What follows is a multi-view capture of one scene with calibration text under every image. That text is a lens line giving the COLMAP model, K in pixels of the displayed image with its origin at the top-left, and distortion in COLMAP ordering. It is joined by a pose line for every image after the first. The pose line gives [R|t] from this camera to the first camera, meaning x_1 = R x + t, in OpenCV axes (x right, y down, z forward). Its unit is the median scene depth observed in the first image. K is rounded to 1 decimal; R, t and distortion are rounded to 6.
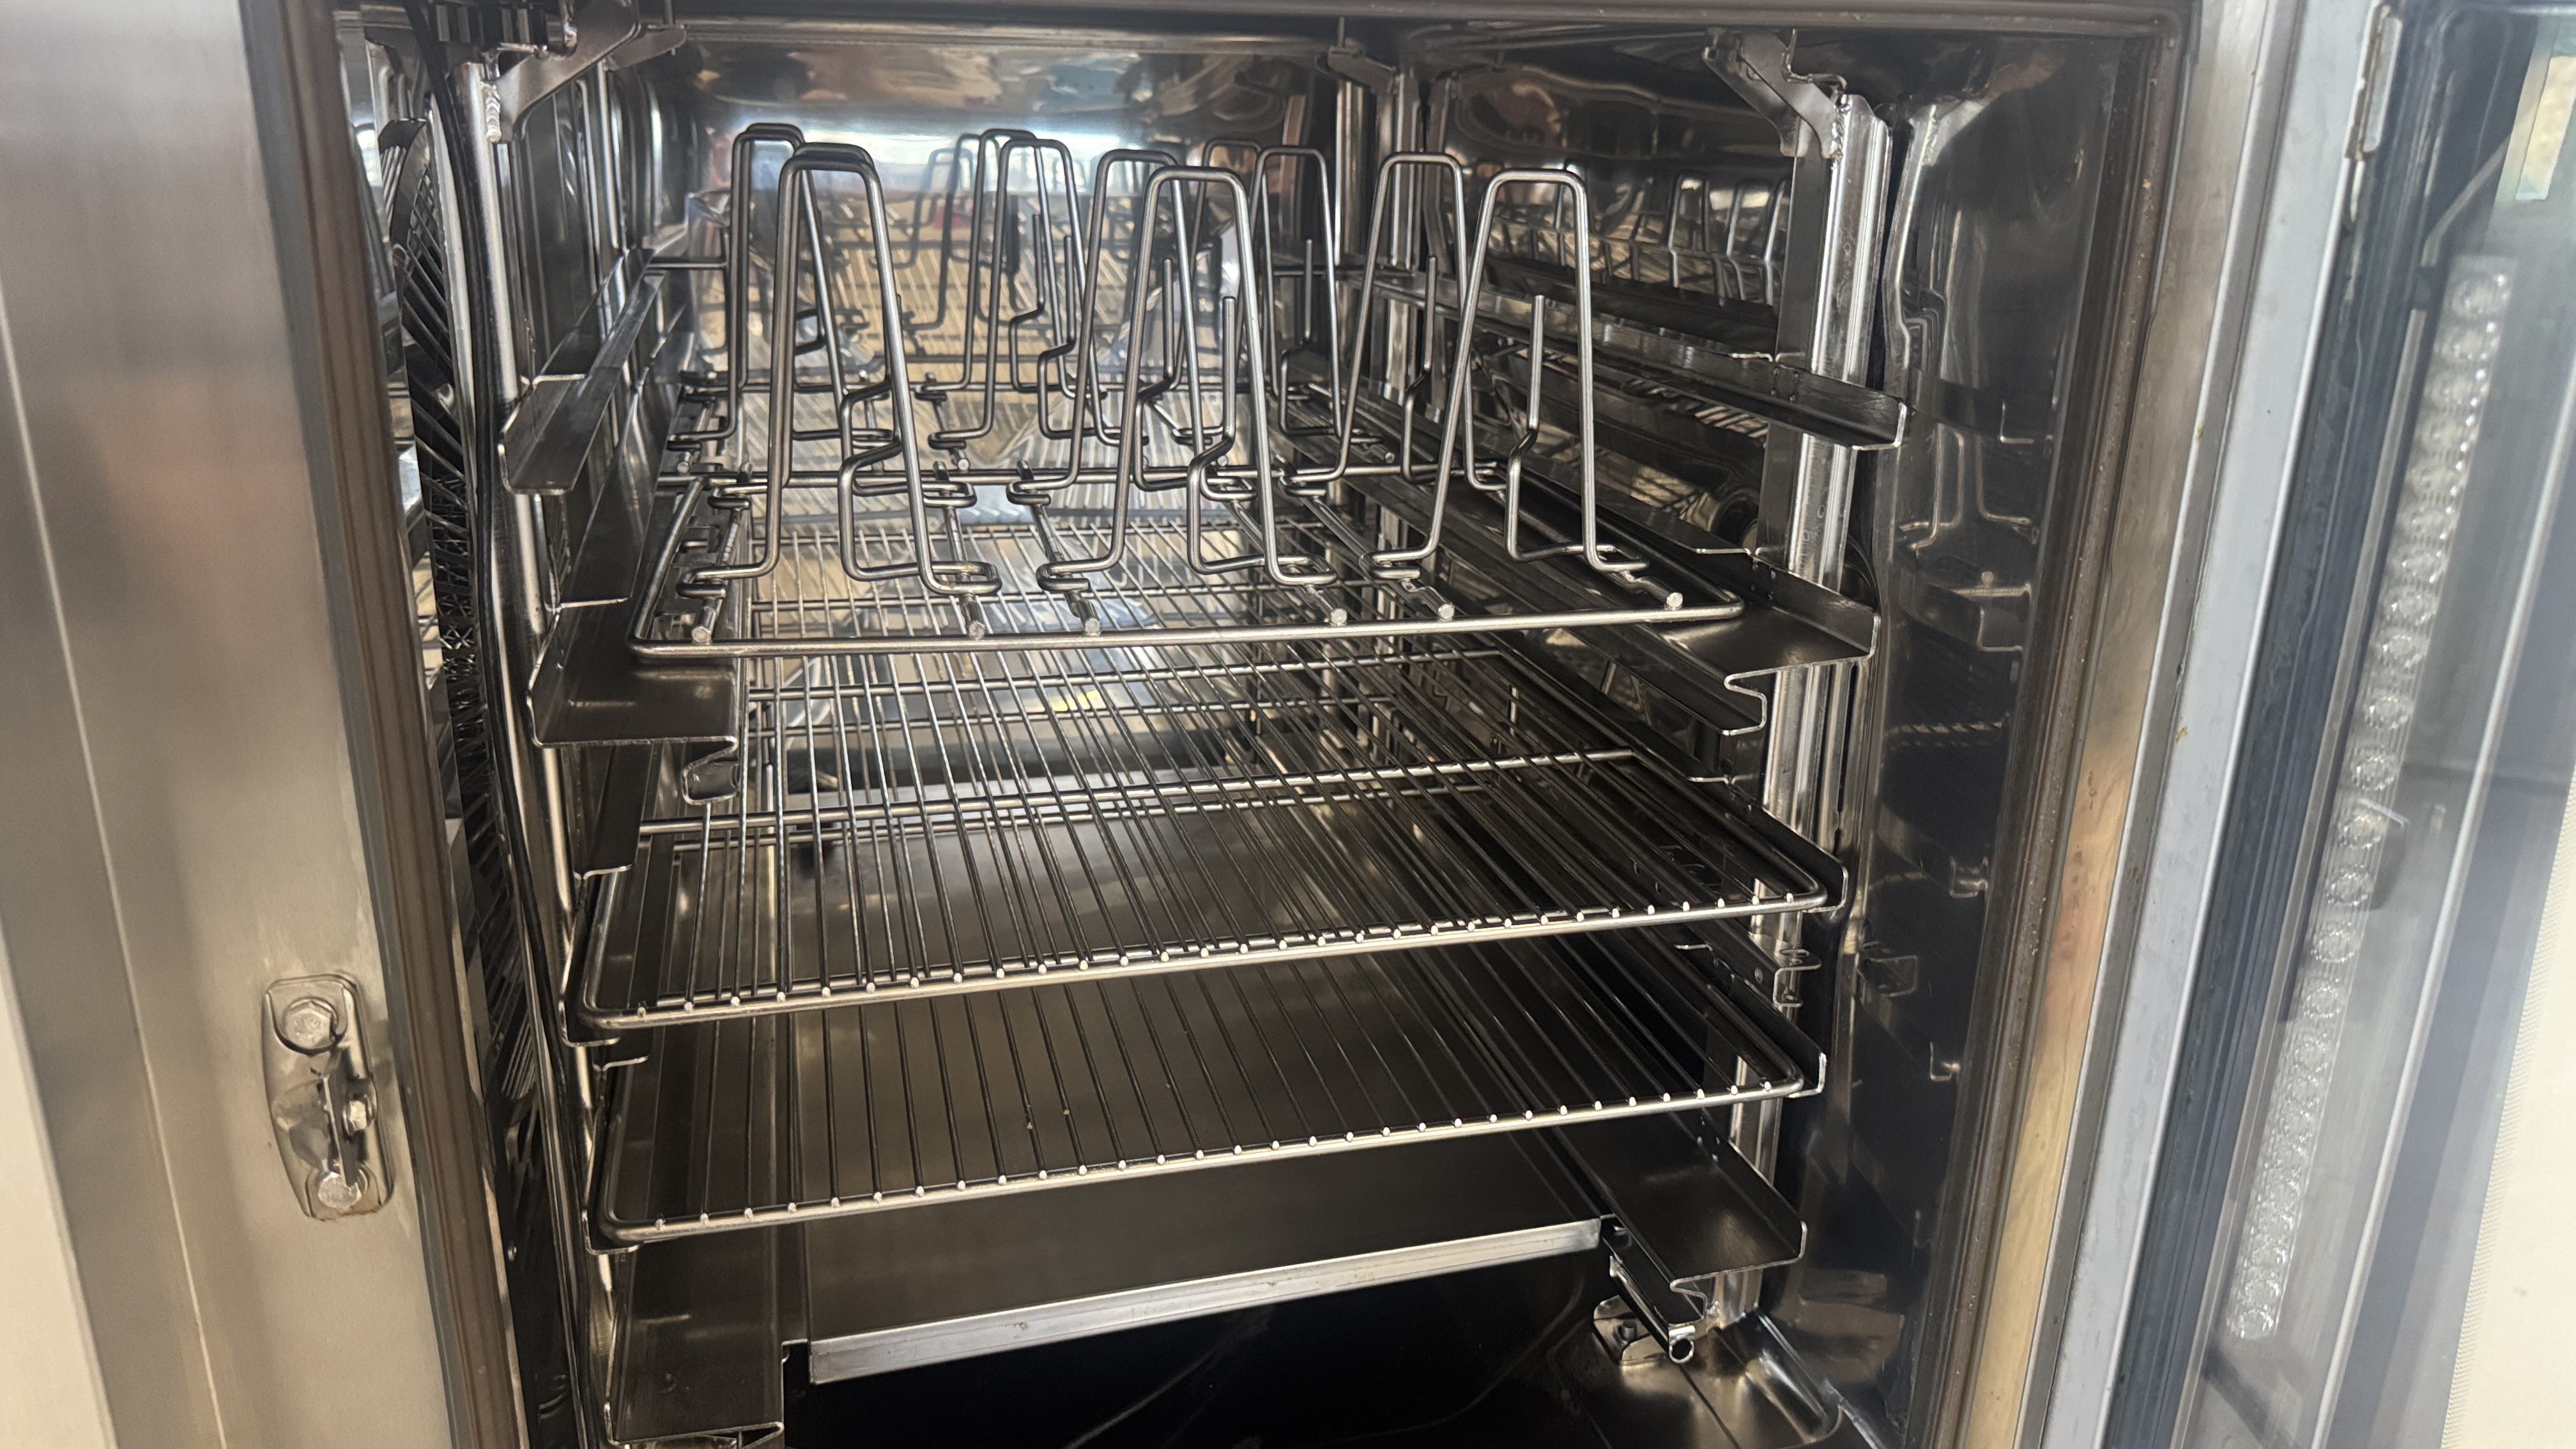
lens RADIAL K [[1826.2, 0, 1300.9], [0, 1826.2, 733.9], [0, 0, 1]] dist [0.059264, -0.087547]
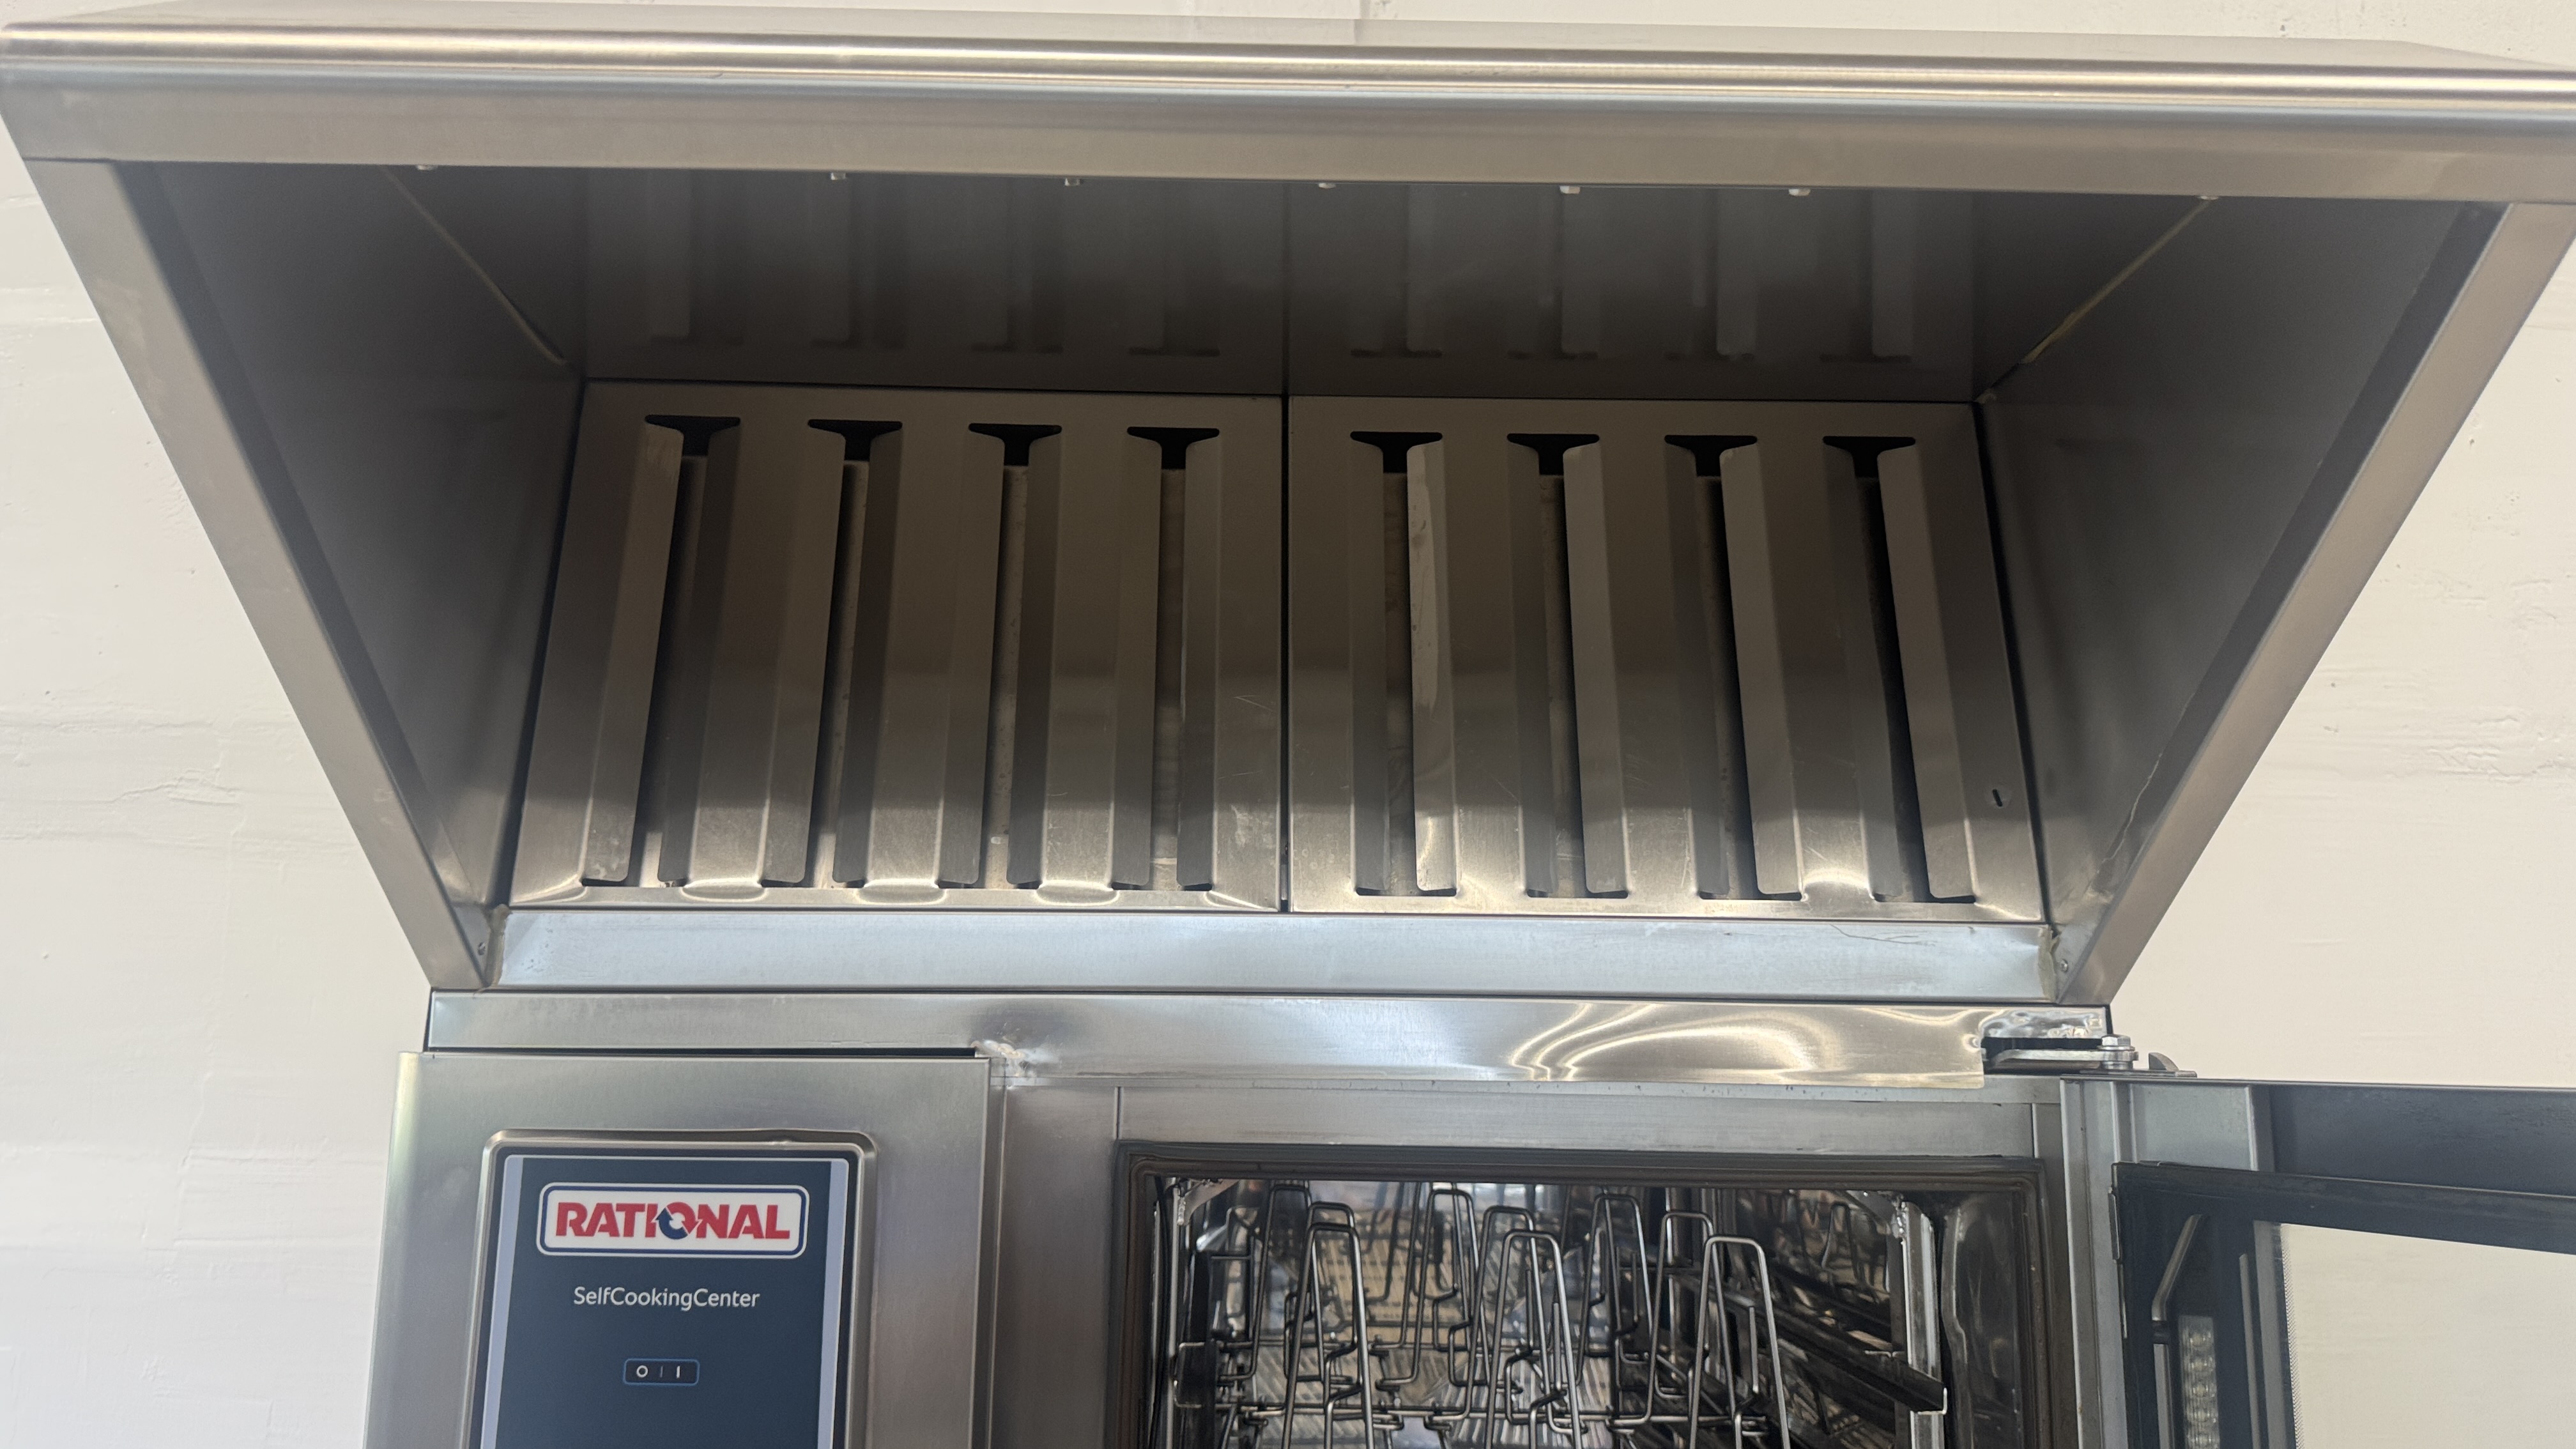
lens RADIAL K [[1826.2, 0, 1276.4], [0, 1826.2, 741.0], [0, 0, 1]] dist [0.059264, -0.087547]
pose [[0.969631, -0.044625, -0.240467, 0.108861], [-0.075612, 0.880349, -0.468262, 0.090531], [0.232591, 0.472223, 0.850239, -0.574335]]
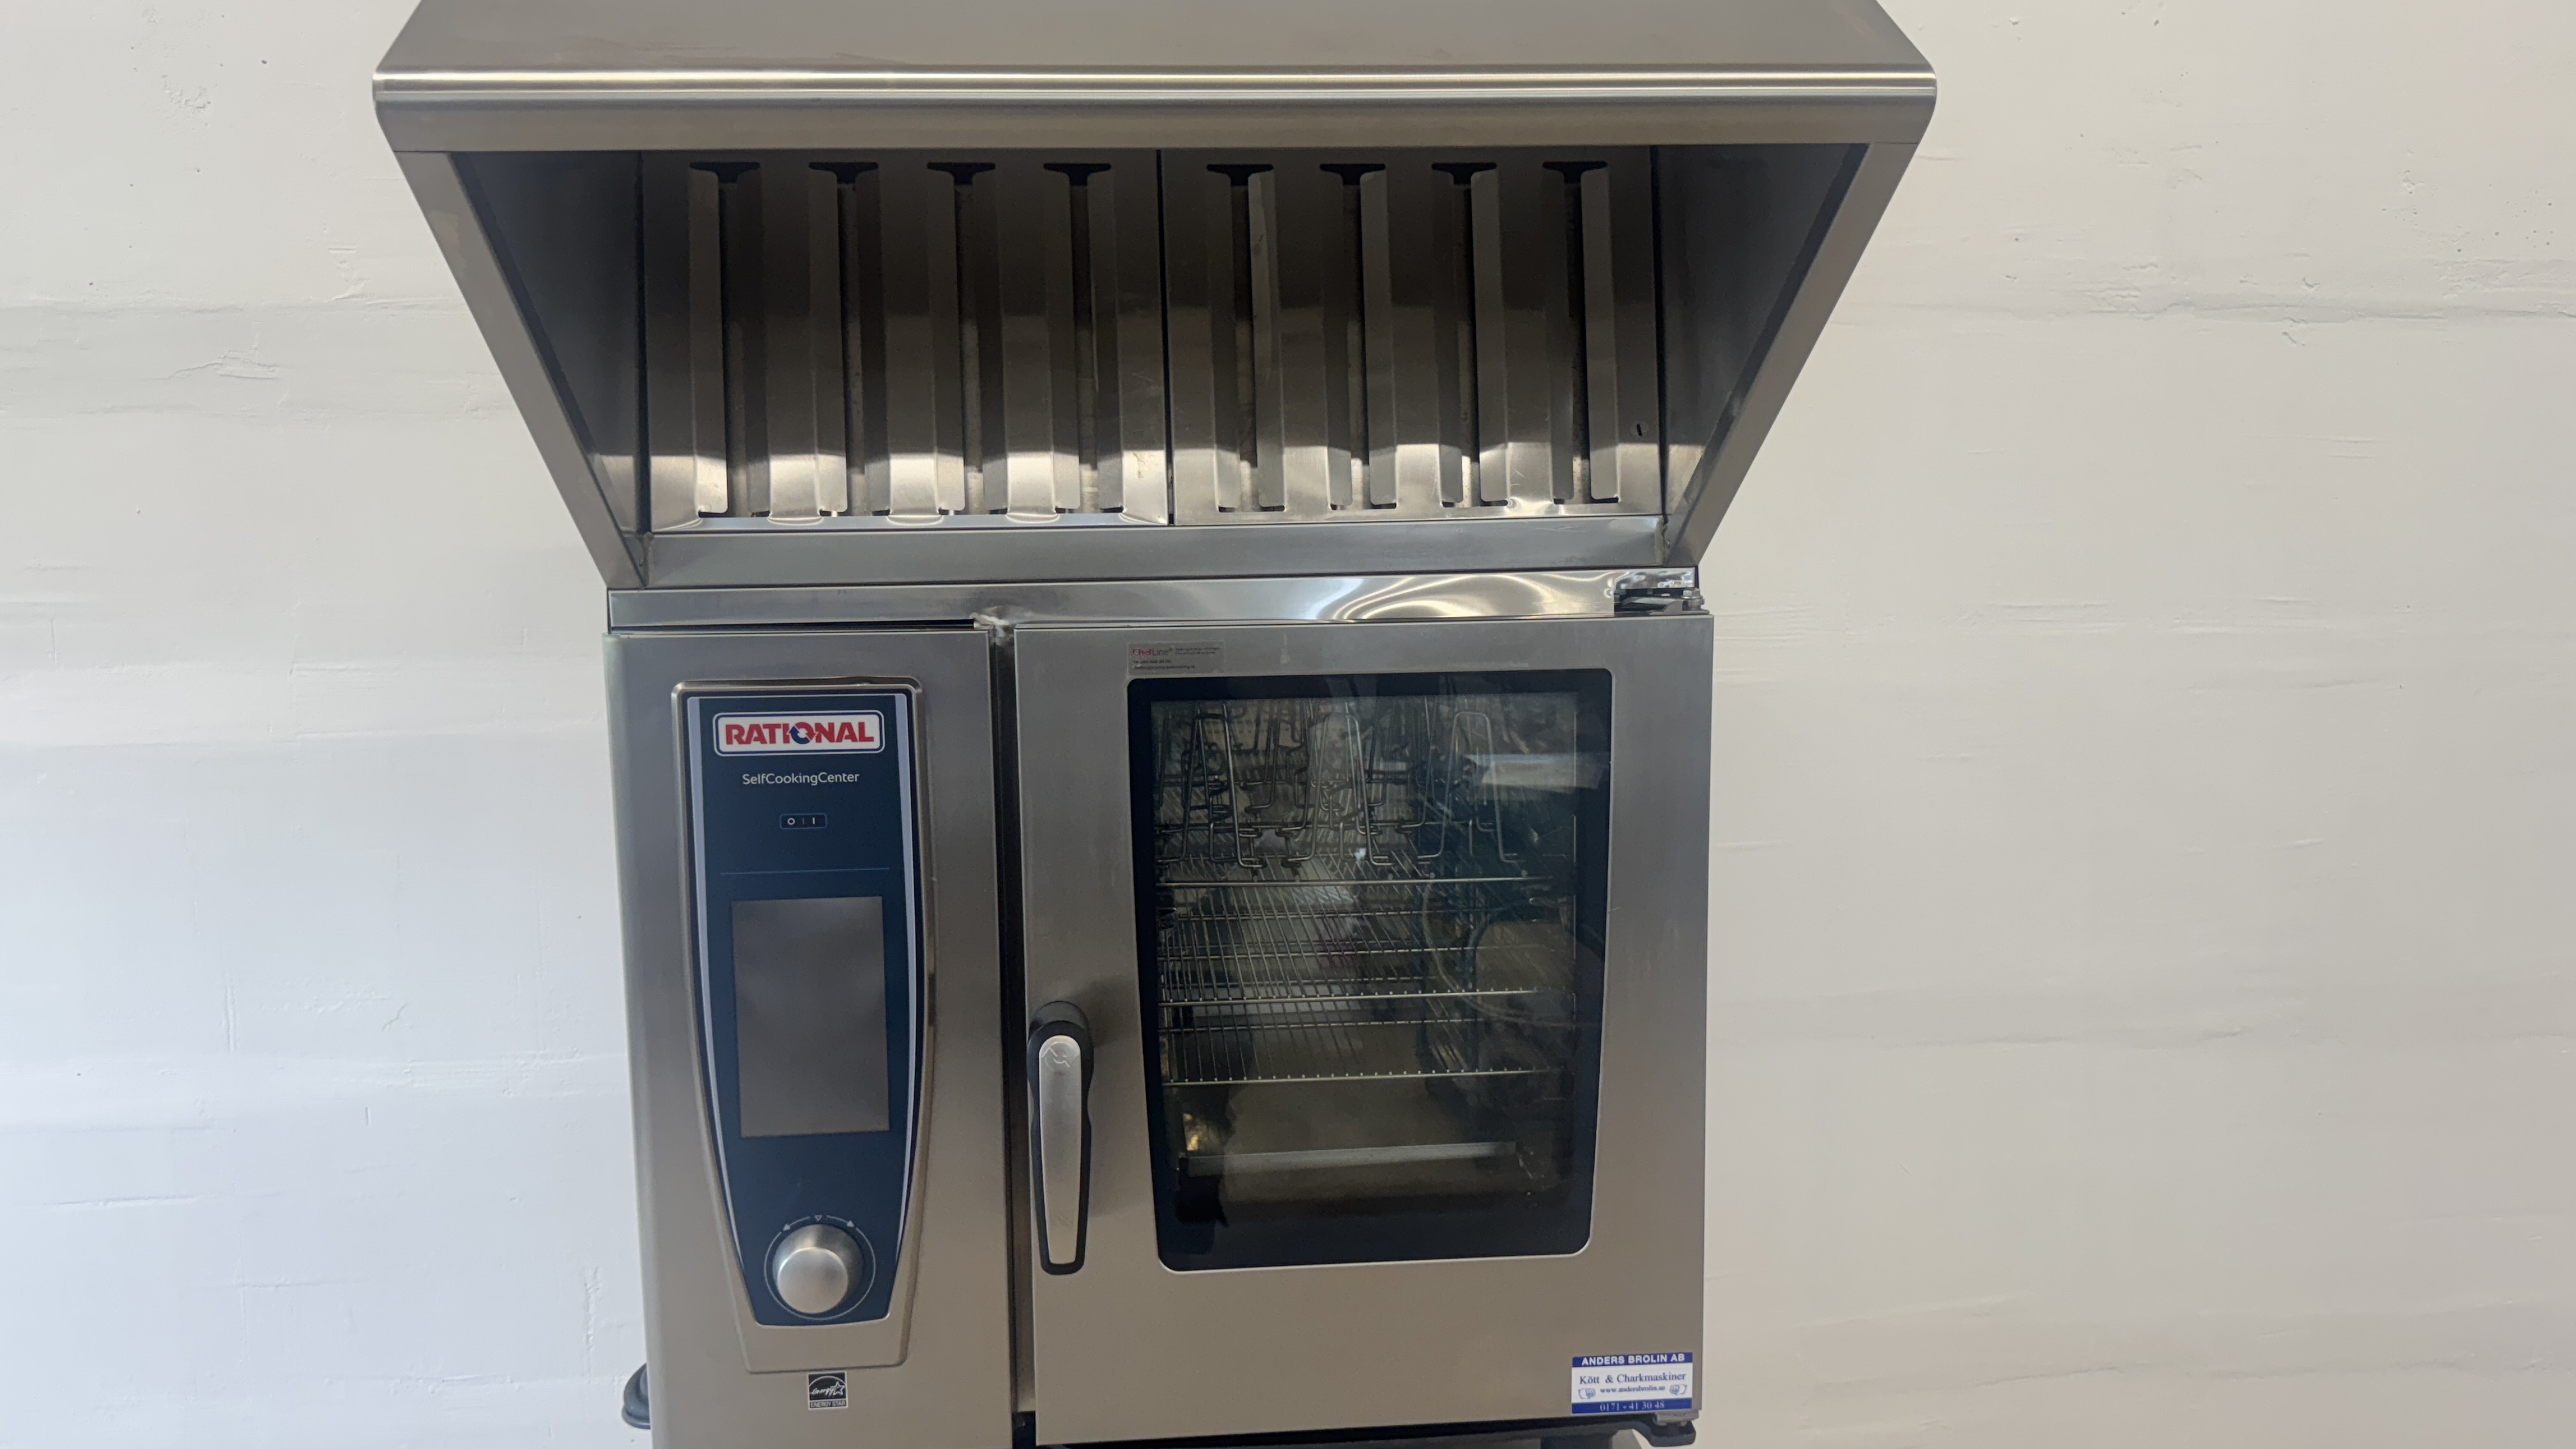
lens RADIAL K [[1826.2, 0, 1291.9], [0, 1826.2, 735.4], [0, 0, 1]] dist [0.059264, -0.087547]
pose [[0.983677, -0.005975, -0.179841, 0.255005], [-0.028667, 0.981480, -0.189410, 0.171514], [0.177642, 0.191474, 0.965288, -1.157370]]
